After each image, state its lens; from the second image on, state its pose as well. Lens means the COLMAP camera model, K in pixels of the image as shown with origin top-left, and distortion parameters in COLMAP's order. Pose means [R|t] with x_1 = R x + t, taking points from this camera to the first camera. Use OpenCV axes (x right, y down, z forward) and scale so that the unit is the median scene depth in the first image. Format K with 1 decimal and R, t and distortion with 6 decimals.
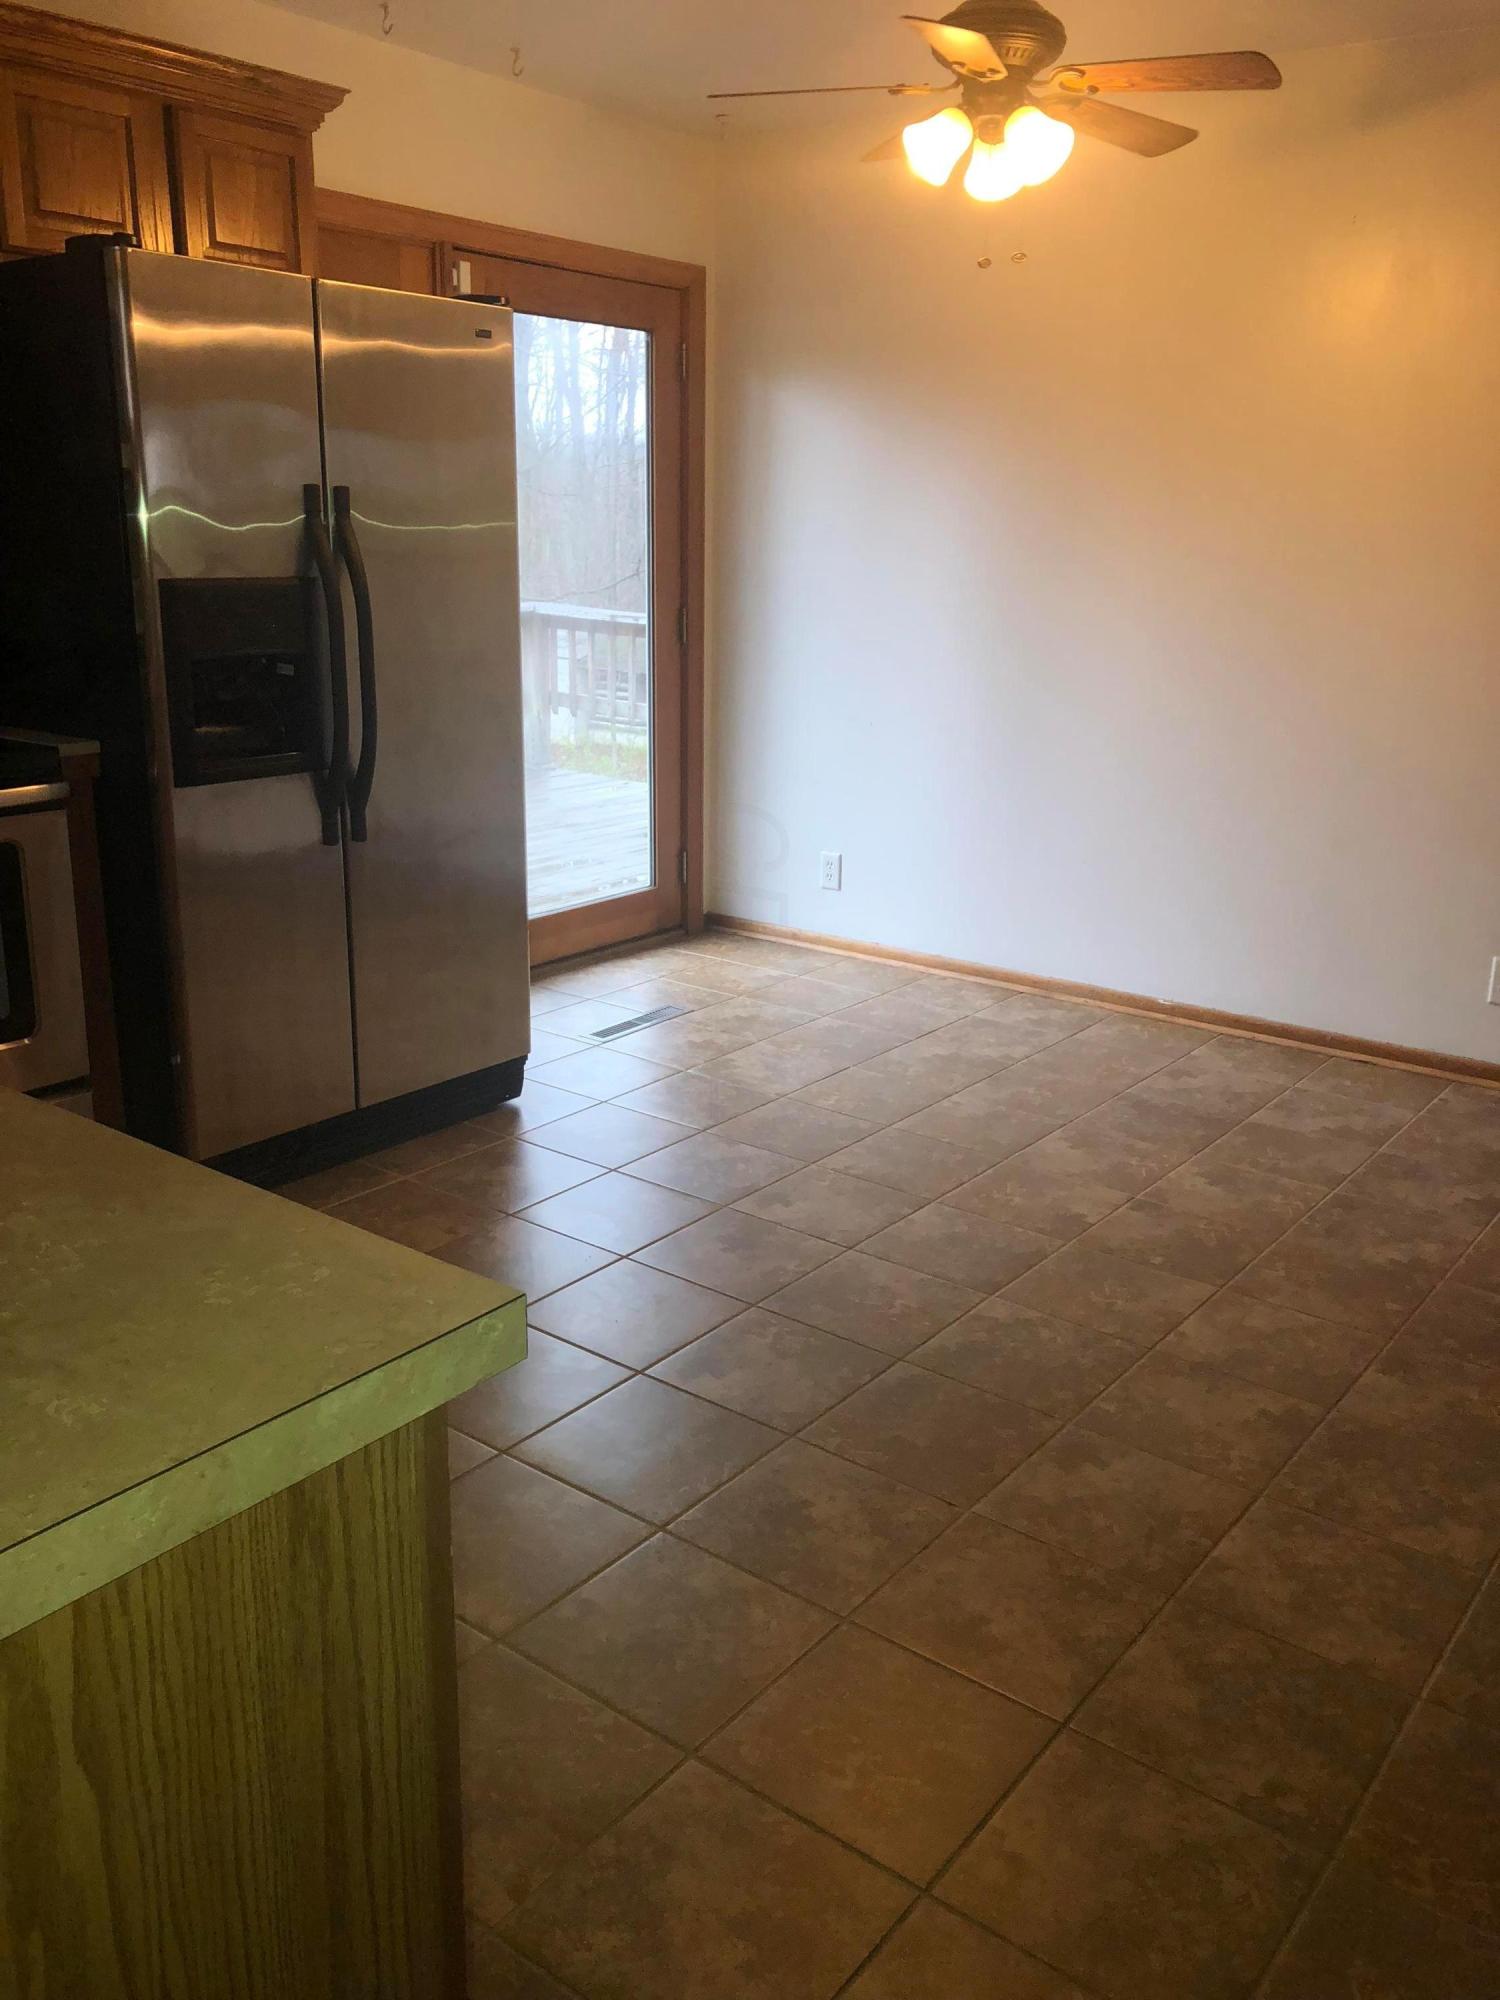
lens RADIAL K [[1623.1, 0, 753.9], [0, 1623.1, 1010.7], [0, 0, 1]] dist [0.050201, -0.050691]
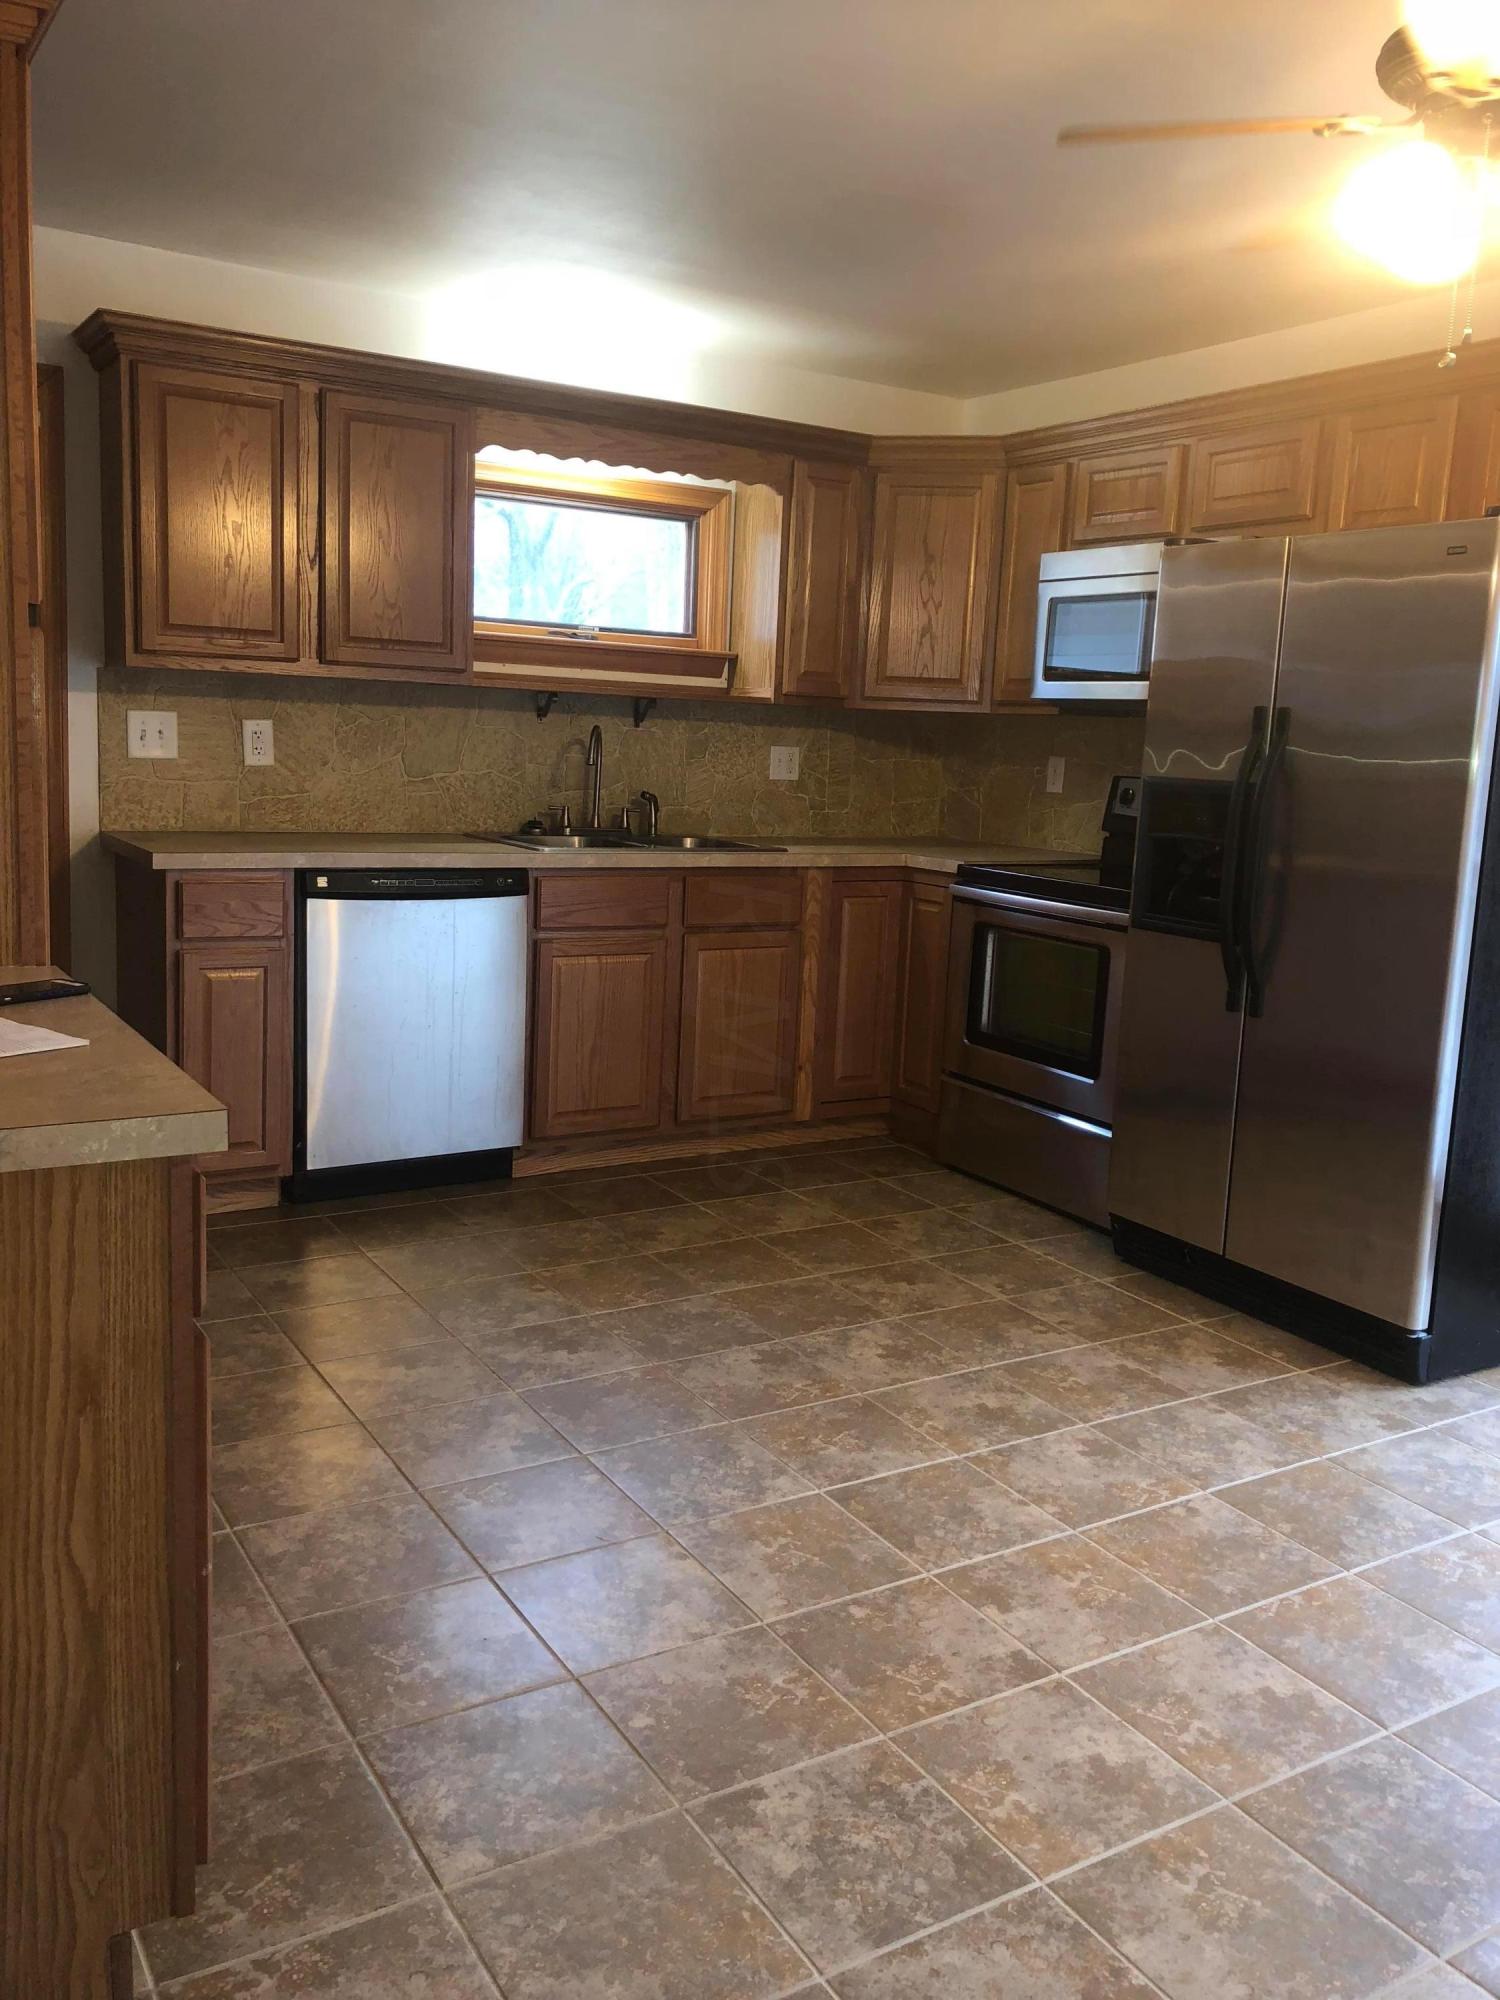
lens RADIAL K [[1623.1, 0, 752.6], [0, 1623.1, 993.3], [0, 0, 1]] dist [0.050201, -0.050691]
pose [[-0.351091, 0.115924, -0.929138, 0.907741], [-0.322499, 0.916620, 0.236224, -0.271429], [0.879051, 0.382582, -0.284432, 1.011649]]
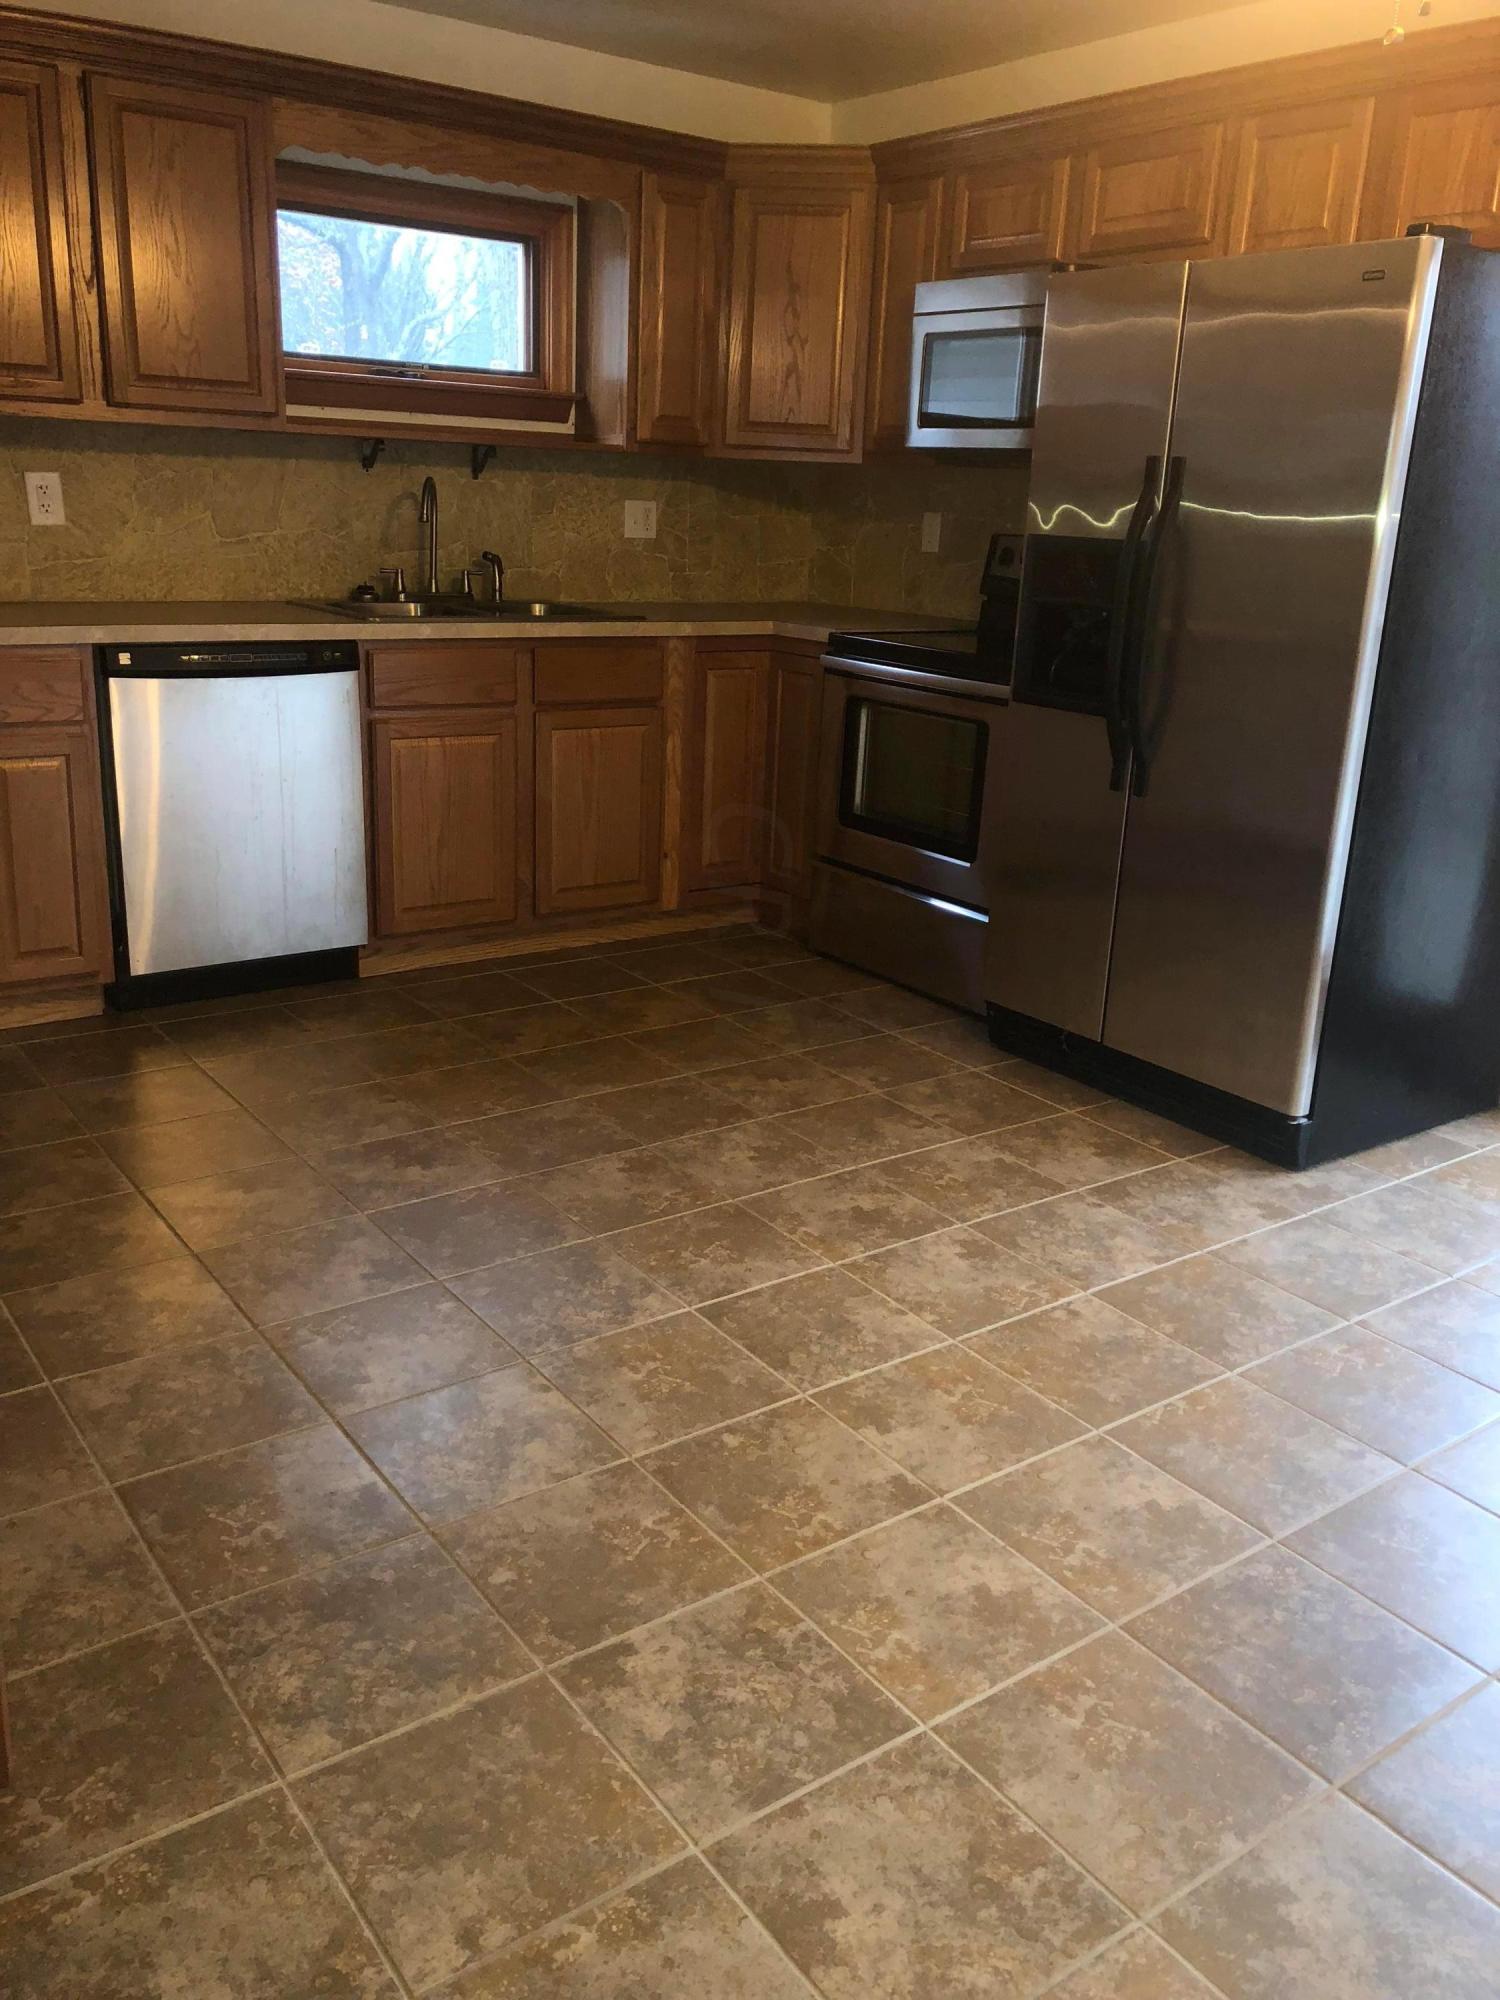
lens RADIAL K [[1623.1, 0, 741.6], [0, 1623.1, 986.9], [0, 0, 1]] dist [0.050201, -0.050691]
pose [[-0.279453, 0.250998, -0.926772, 0.836965], [-0.325521, 0.883296, 0.337379, -0.266699], [0.903295, 0.395965, -0.165135, 0.992842]]
